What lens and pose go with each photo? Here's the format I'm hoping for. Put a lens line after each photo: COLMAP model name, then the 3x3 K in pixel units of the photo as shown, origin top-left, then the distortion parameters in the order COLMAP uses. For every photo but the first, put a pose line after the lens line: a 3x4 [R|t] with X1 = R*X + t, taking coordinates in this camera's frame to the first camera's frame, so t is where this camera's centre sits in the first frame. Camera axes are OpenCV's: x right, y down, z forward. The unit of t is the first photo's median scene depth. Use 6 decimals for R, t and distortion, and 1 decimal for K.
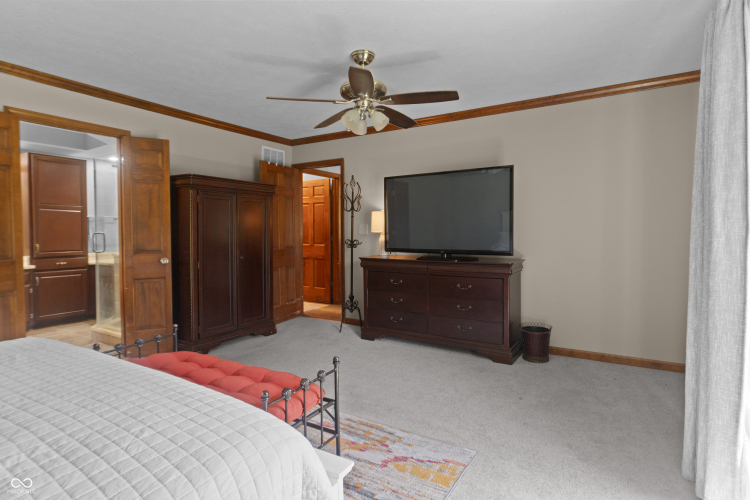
lens RADIAL K [[404.1, 0, 379.0], [0, 404.1, 229.6], [0, 0, 1]] dist [0.001043, 0.000144]
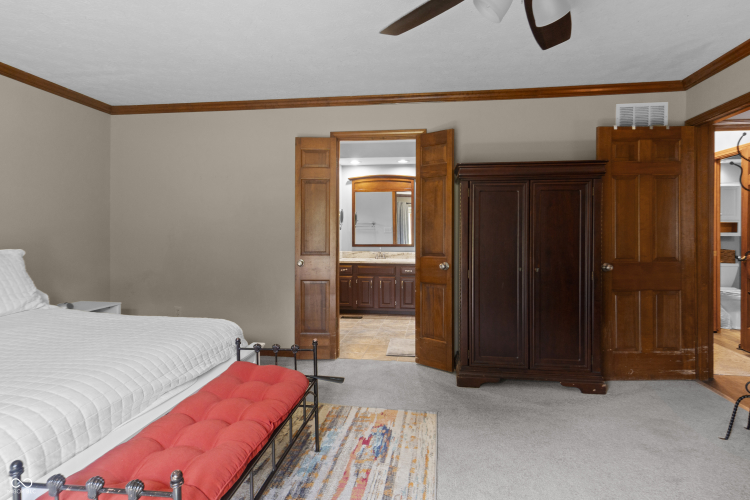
lens RADIAL K [[404.1, 0, 379.0], [0, 404.1, 229.6], [0, 0, 1]] dist [0.001043, 0.000144]
pose [[0.394965, -0.001816, -0.918695, 0.226408], [0.000754, 0.999998, -0.001653, -0.000631], [0.918696, -0.000040, 0.394965, 0.510097]]
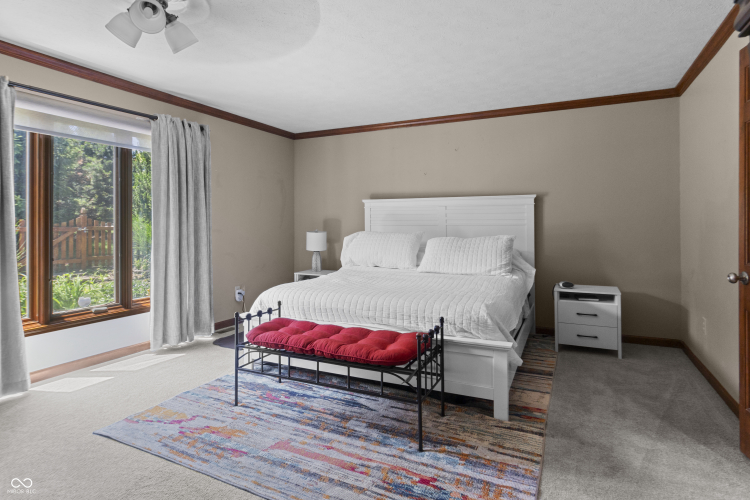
lens RADIAL K [[404.1, 0, 379.0], [0, 404.1, 229.6], [0, 0, 1]] dist [0.001043, 0.000144]
pose [[-0.994027, 0.008462, -0.108810, -0.212424], [0.007774, 0.999947, 0.006741, 0.009702], [0.108861, 0.005855, -0.994040, 1.174637]]
